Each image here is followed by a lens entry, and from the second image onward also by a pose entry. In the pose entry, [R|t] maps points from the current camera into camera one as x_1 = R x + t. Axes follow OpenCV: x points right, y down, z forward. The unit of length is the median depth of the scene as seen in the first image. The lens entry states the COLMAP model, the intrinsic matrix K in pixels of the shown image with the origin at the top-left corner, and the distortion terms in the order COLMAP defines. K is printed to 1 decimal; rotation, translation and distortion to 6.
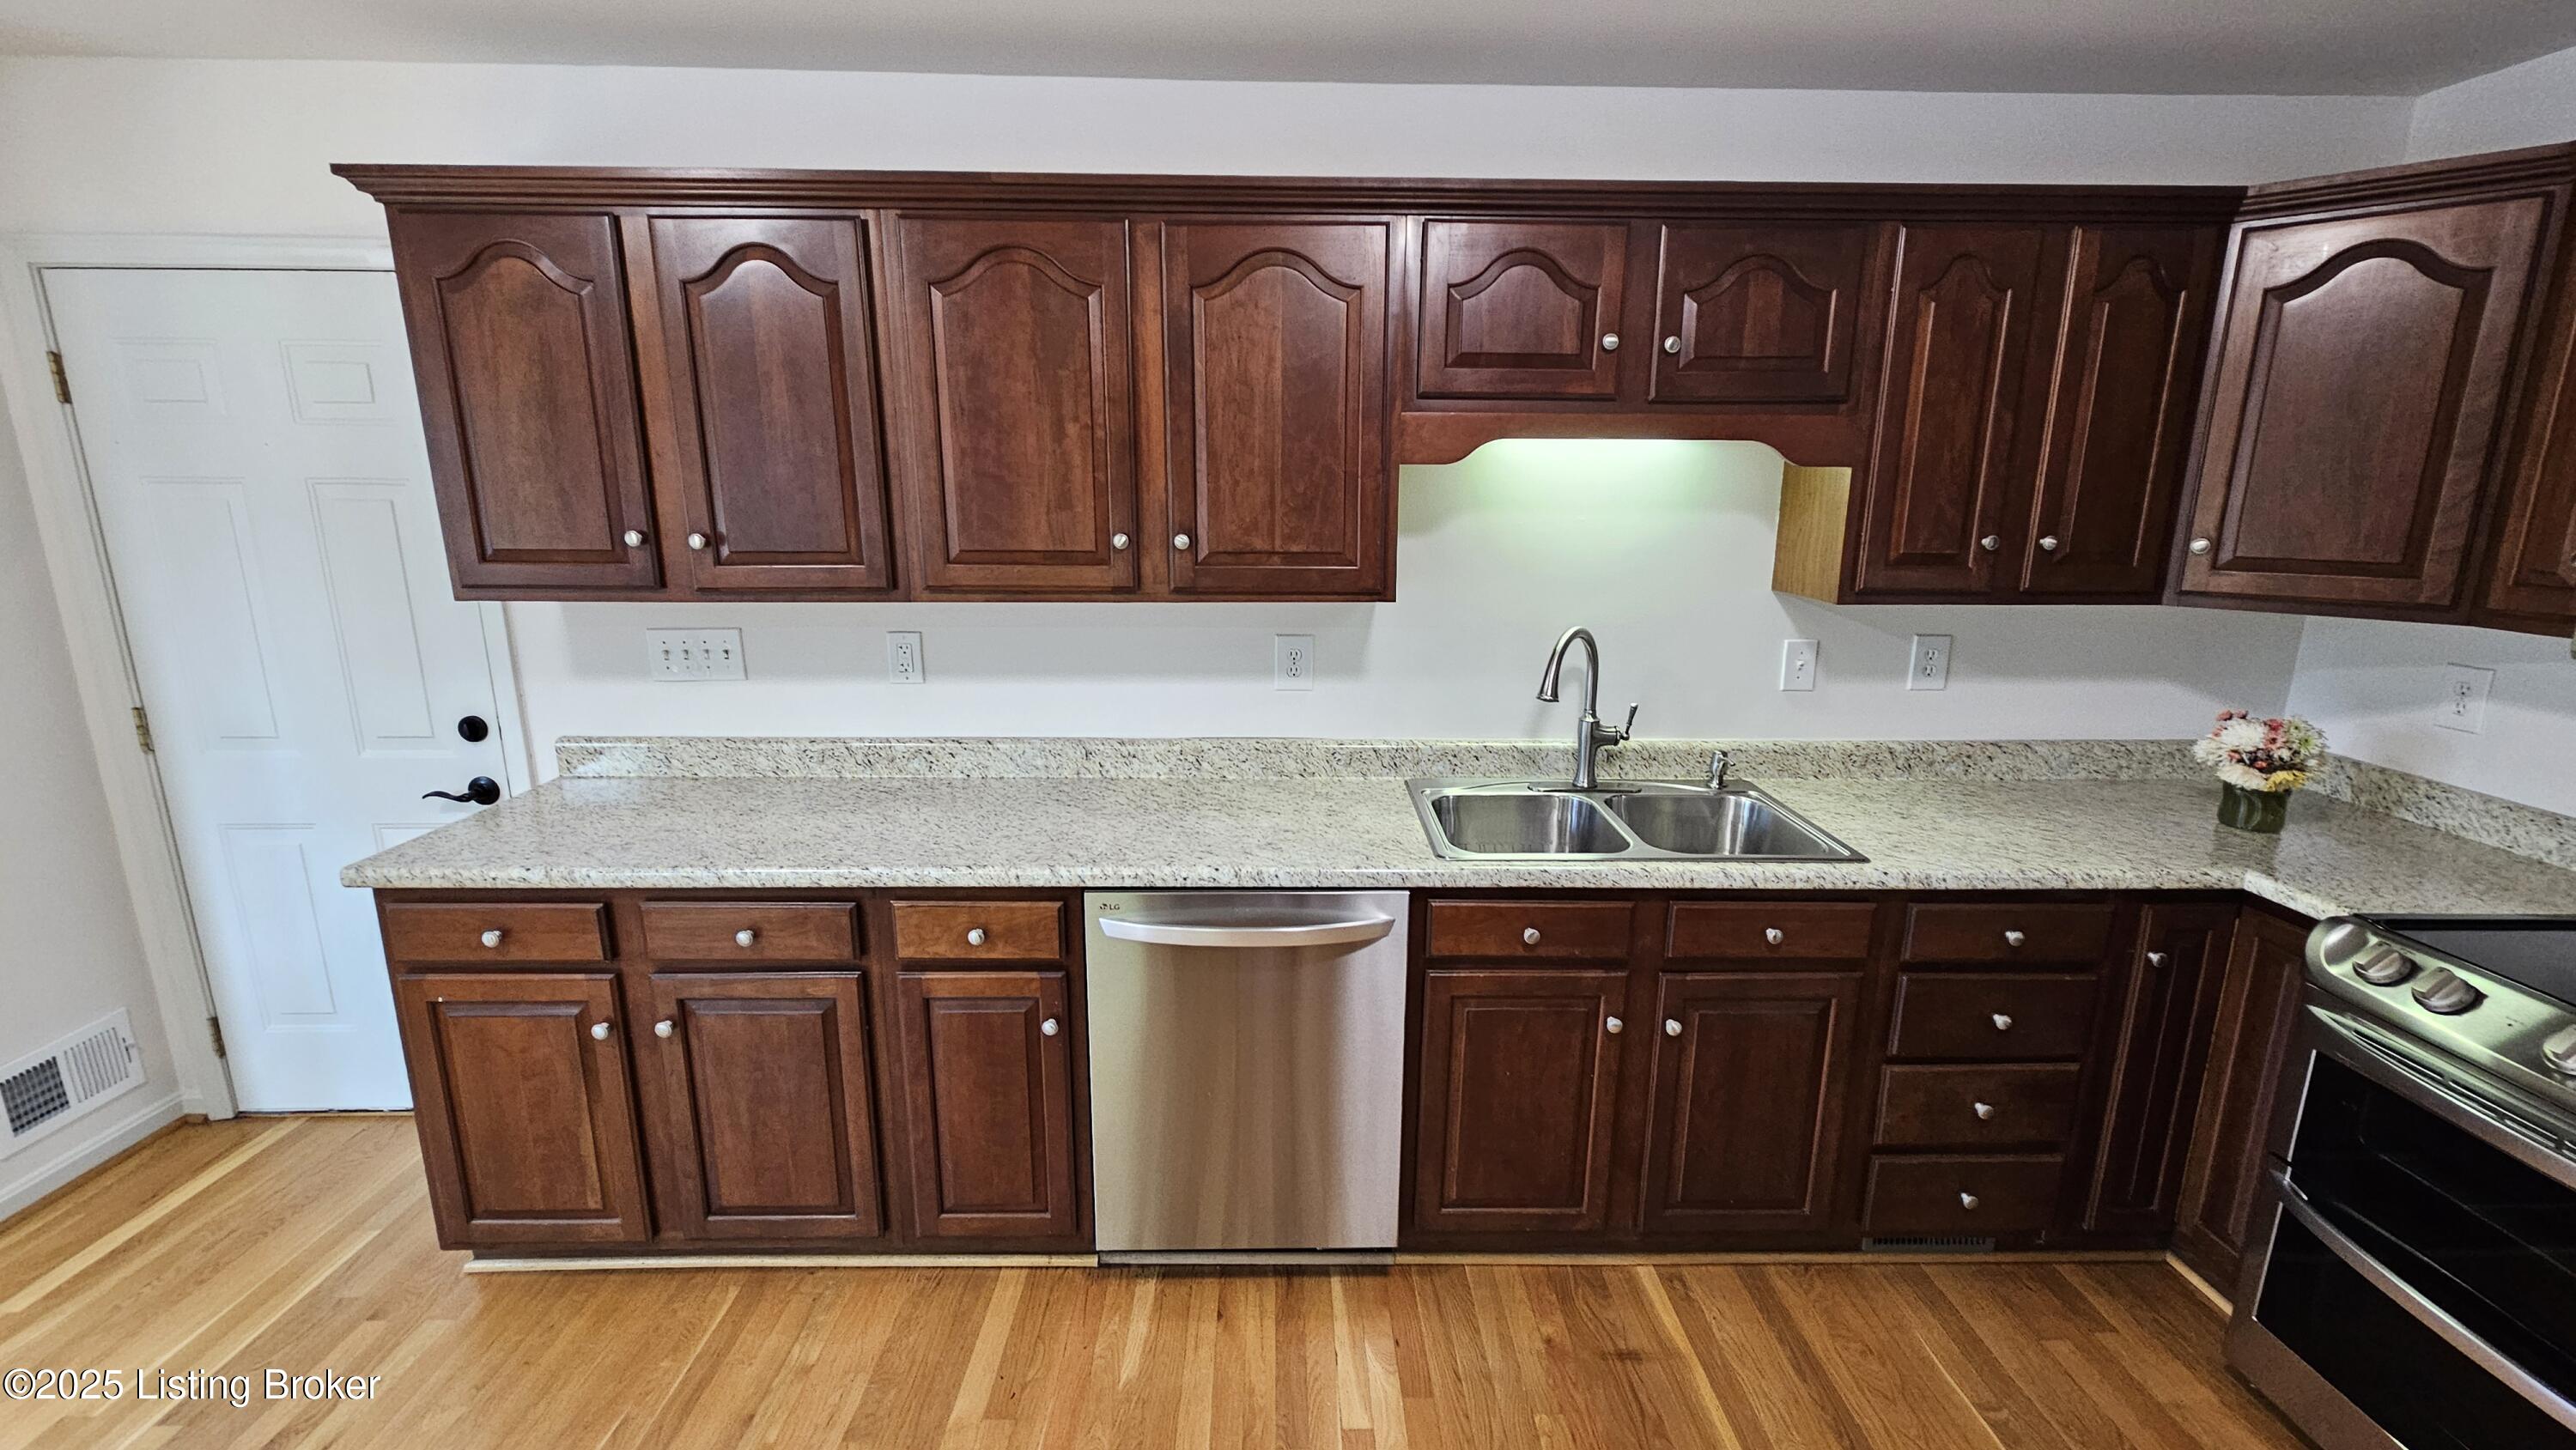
lens RADIAL K [[1055.6, 0, 1298.5], [0, 1055.6, 713.0], [0, 0, 1]] dist [0.002208, 0.000376]
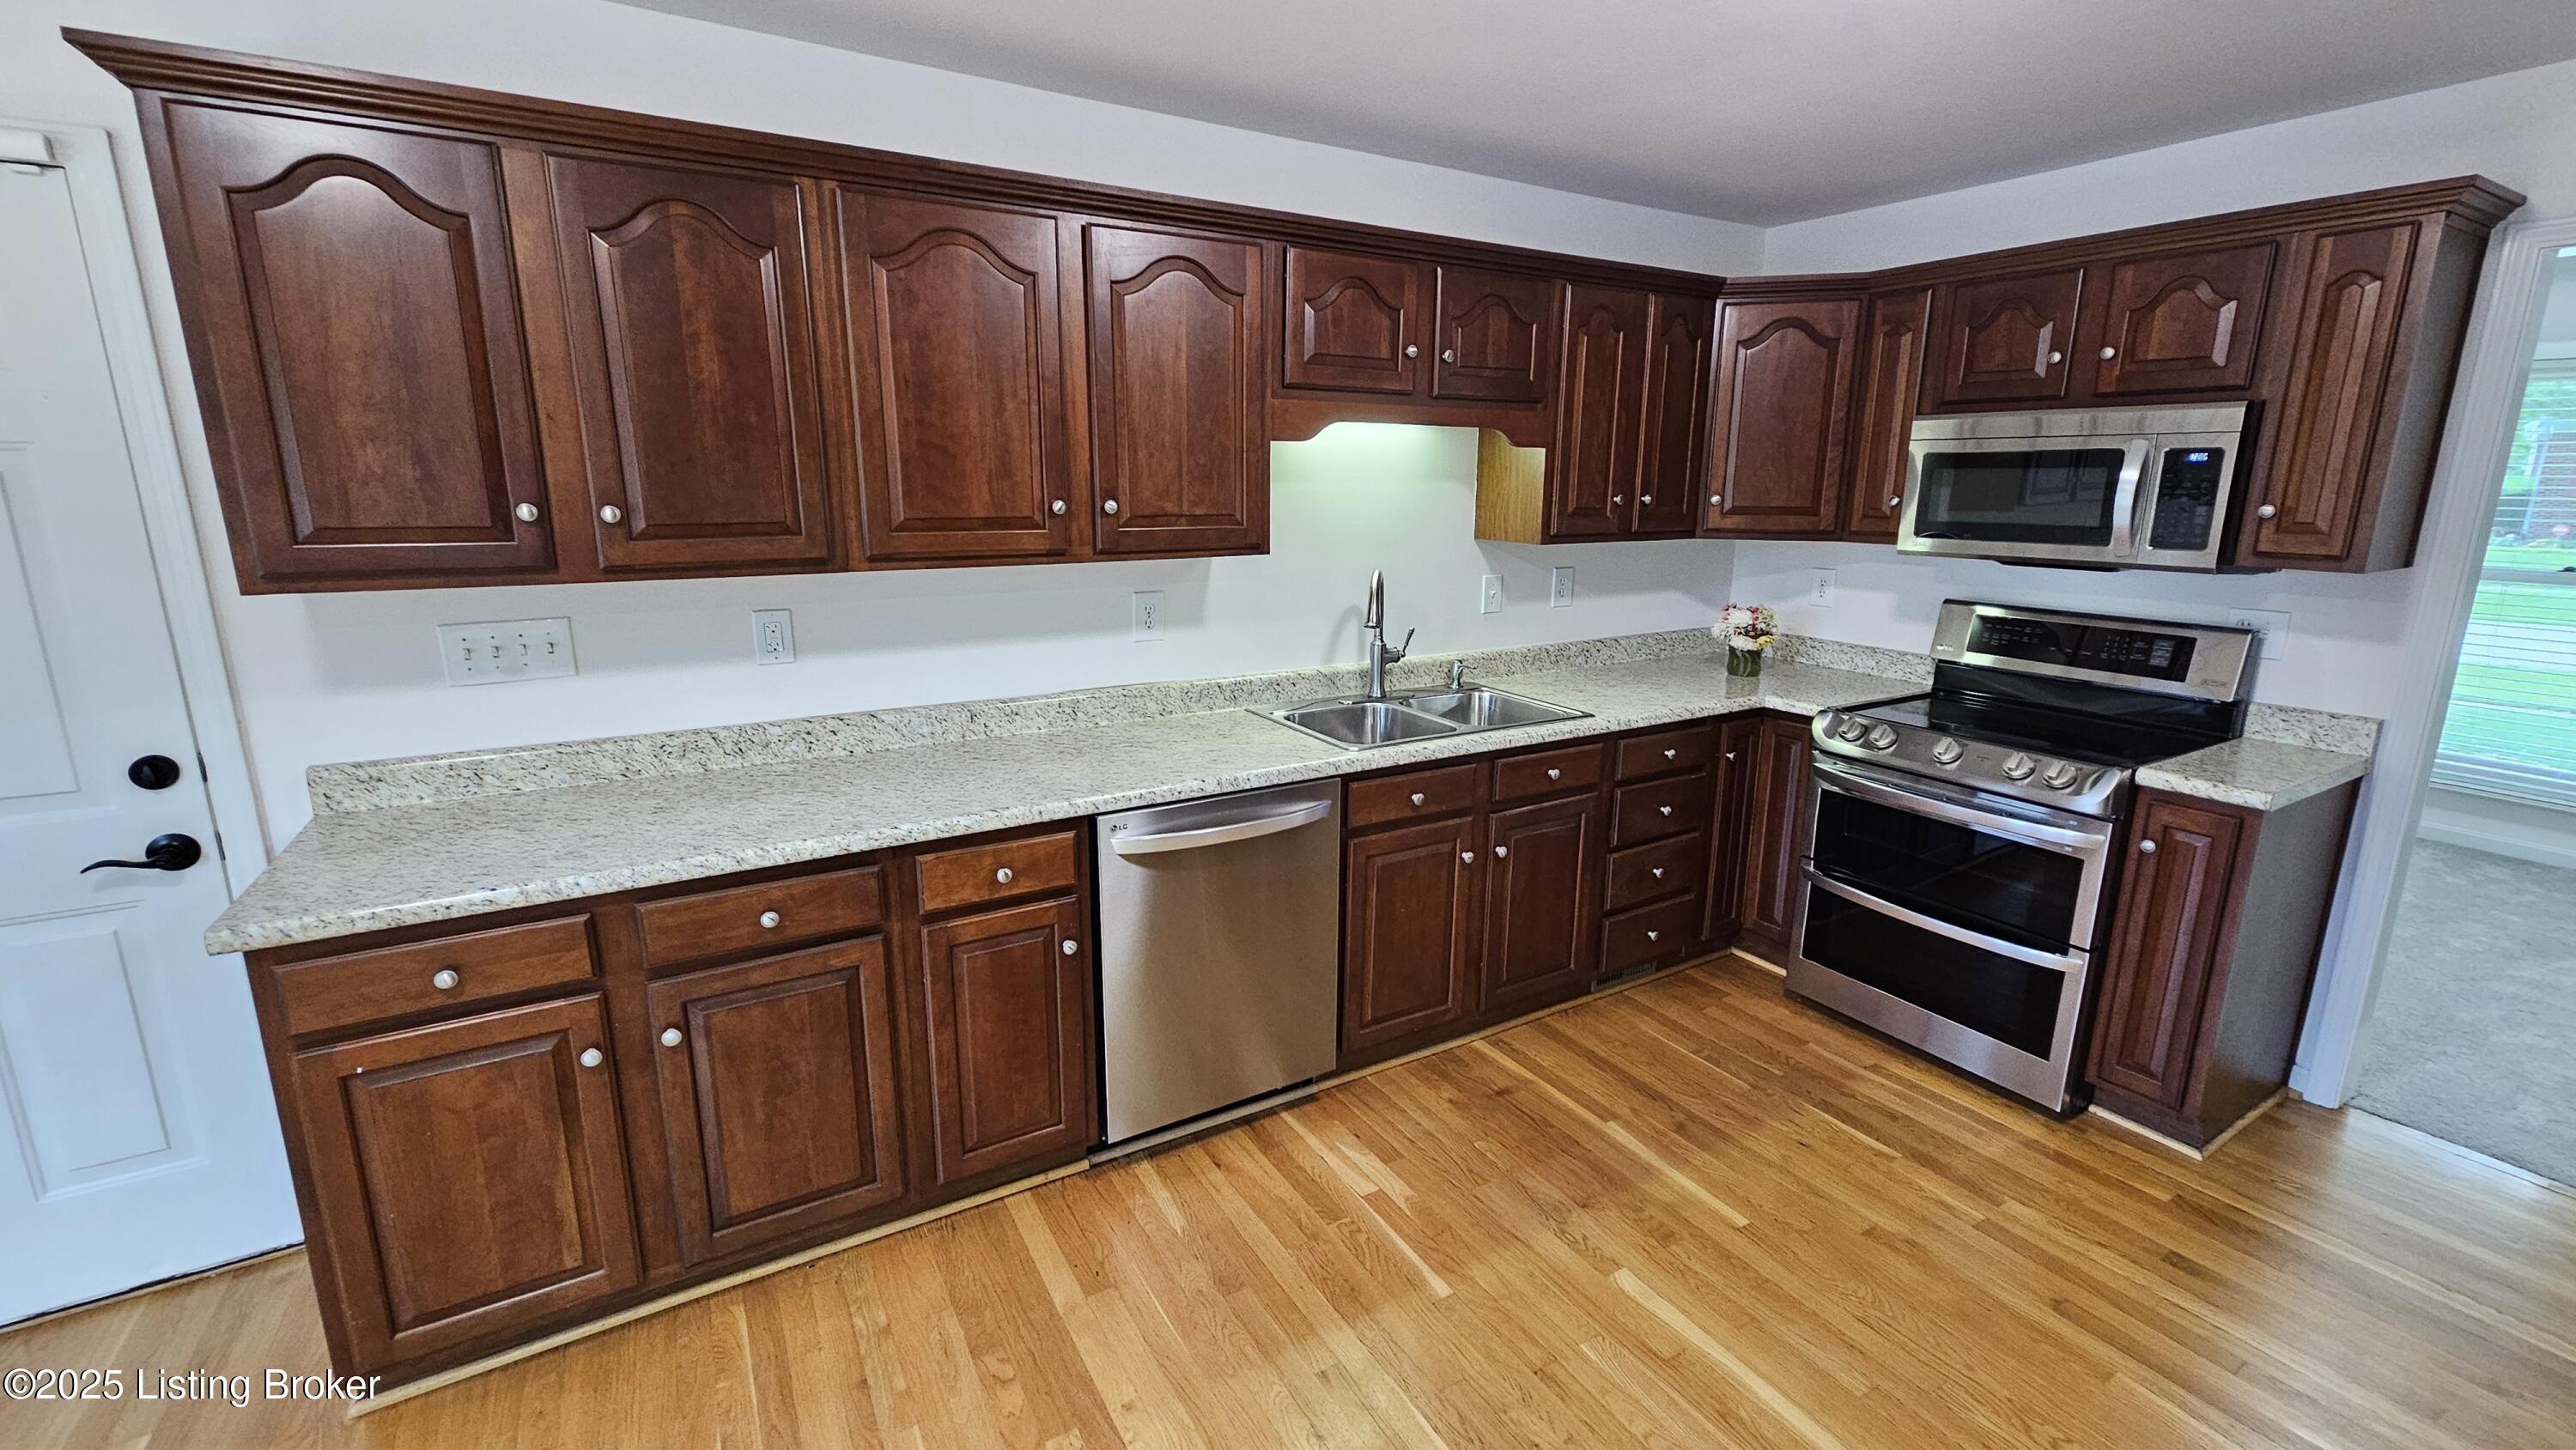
lens RADIAL K [[1055.8, 0, 1293.5], [0, 1055.8, 707.0], [0, 0, 1]] dist [0.002042, -0.000189]
pose [[0.869190, -0.107008, 0.482760, -0.510048], [0.105326, 0.993964, 0.030685, 0.036991], [-0.483130, 0.024176, 0.875215, -0.079987]]
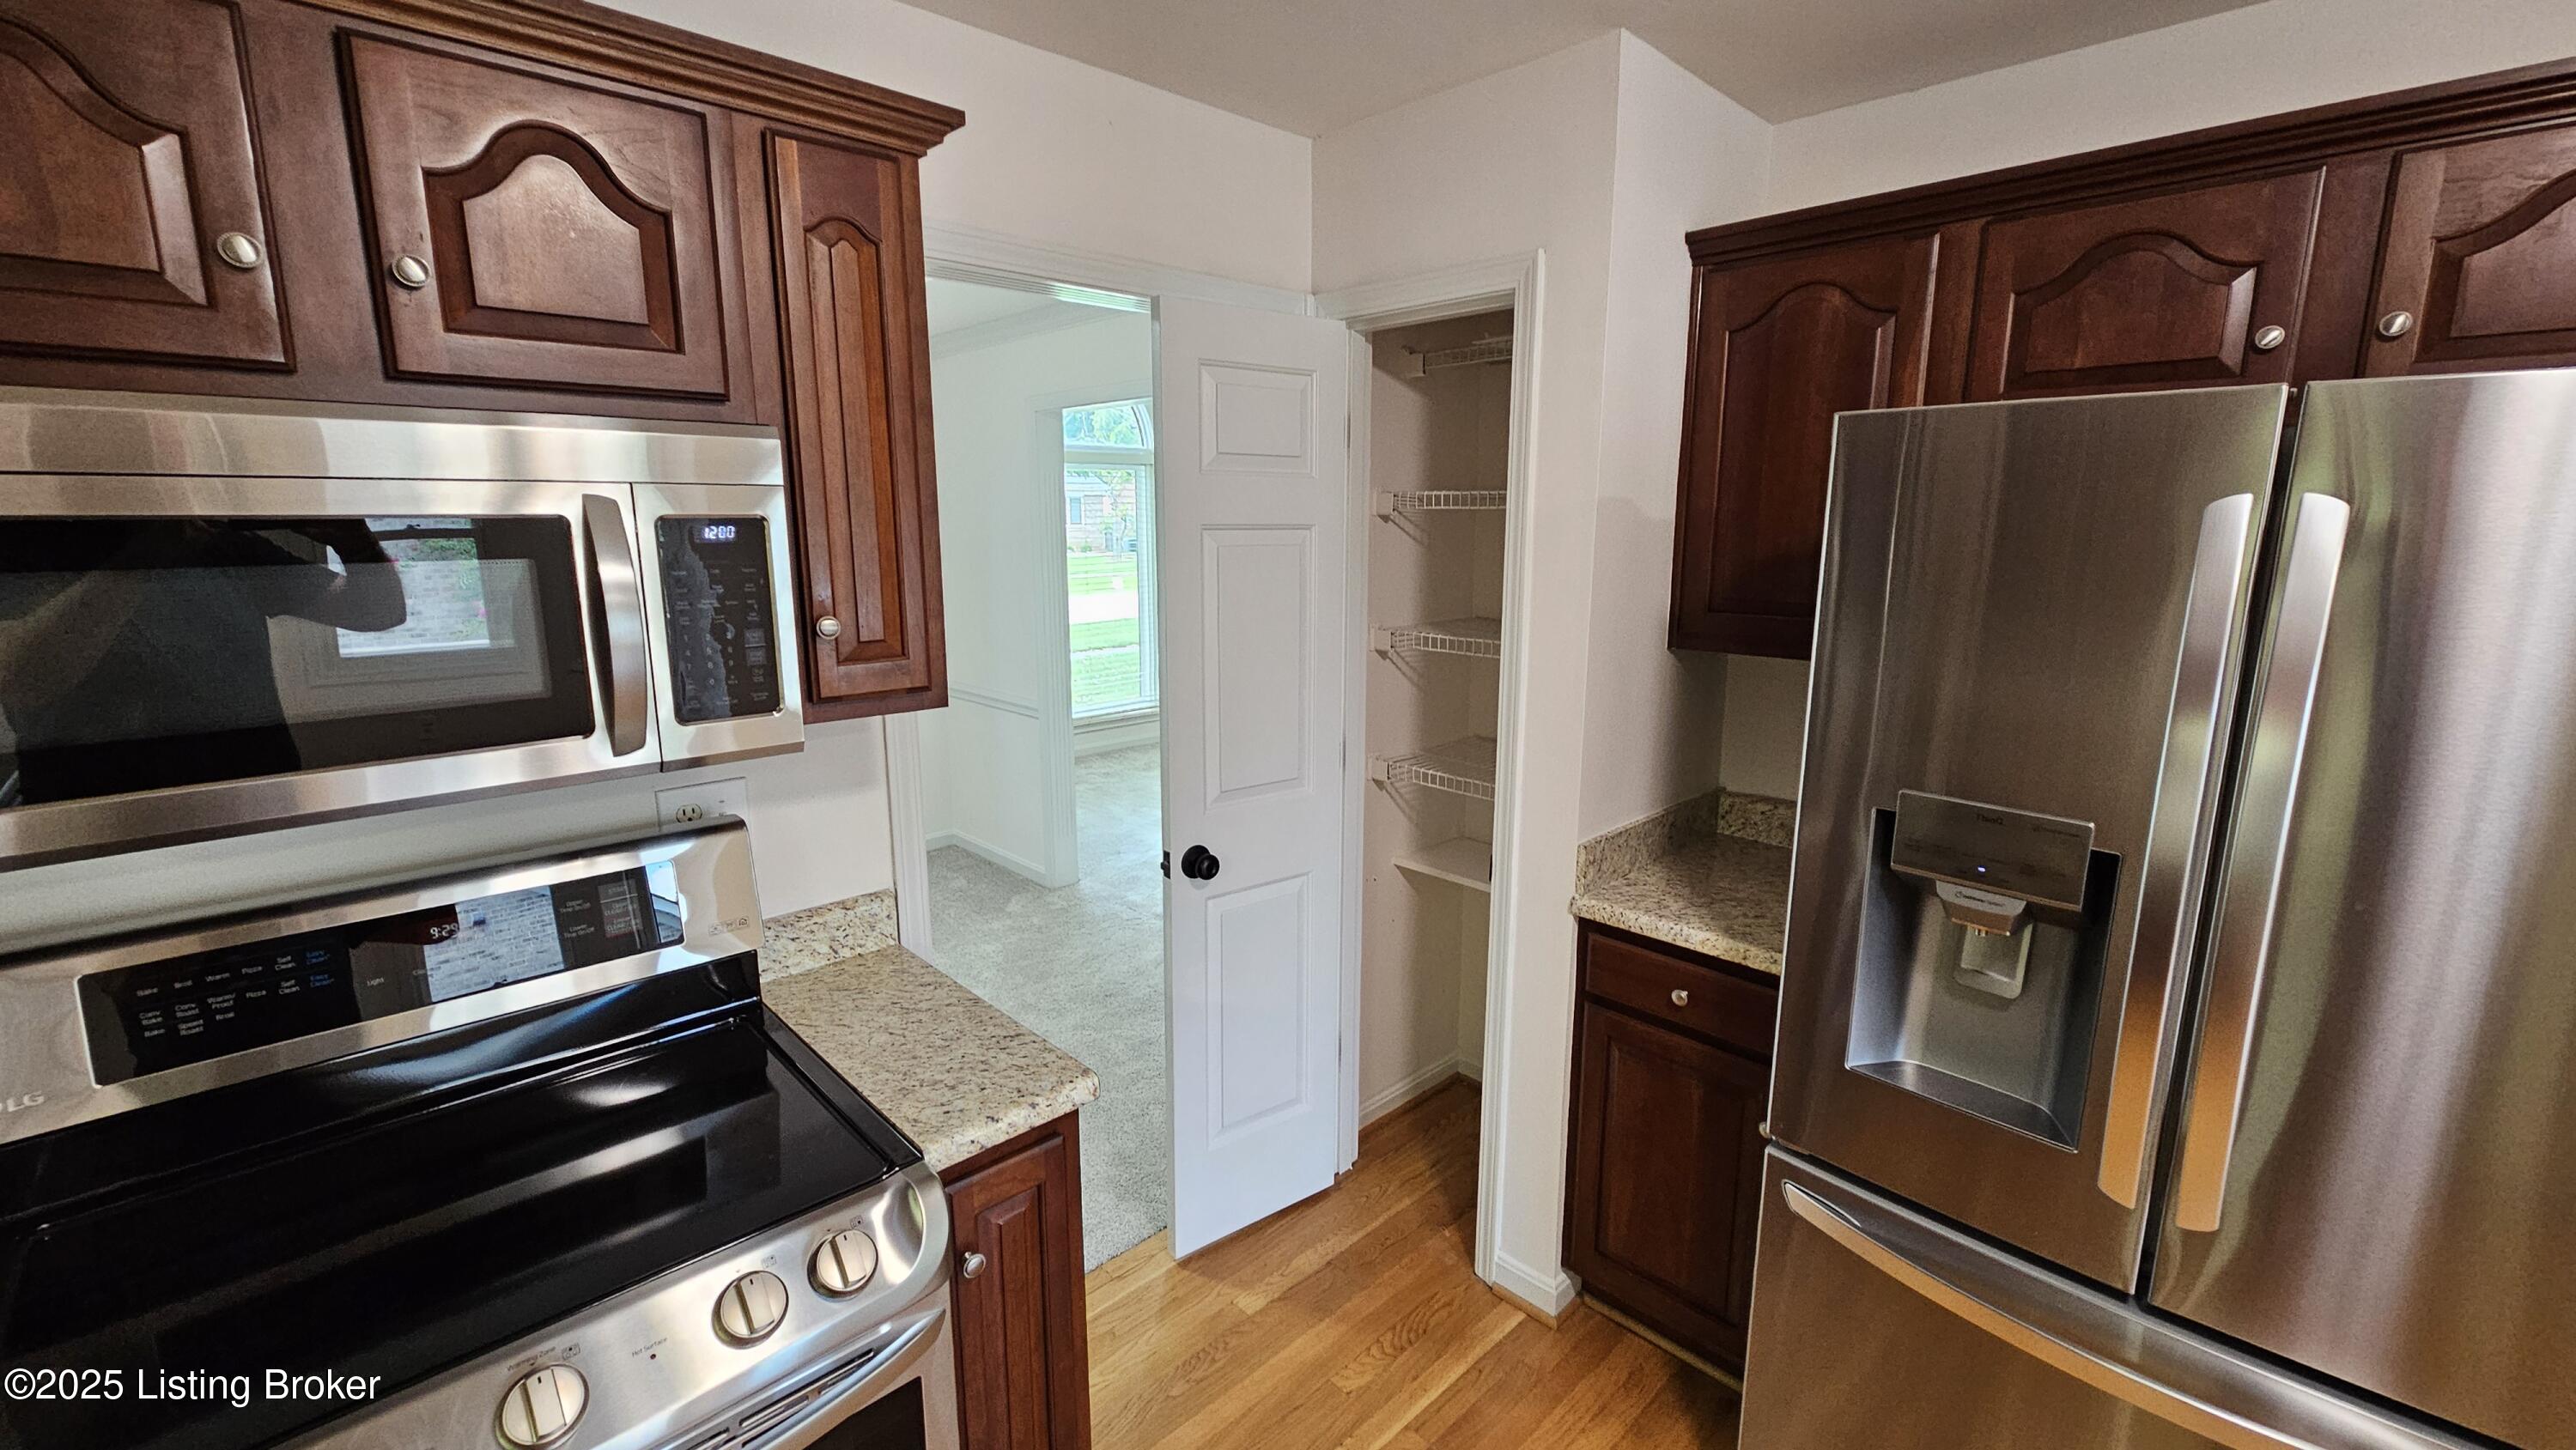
lens RADIAL K [[1049.8, 0, 1287.1], [0, 1049.8, 713.8], [0, 0, 1]] dist [0.001885, 0.000163]
pose [[-0.683886, -0.141359, 0.715763, 0.333060], [0.150460, 0.932637, 0.327949, -0.147506], [-0.713906, 0.331974, -0.616549, 0.625803]]
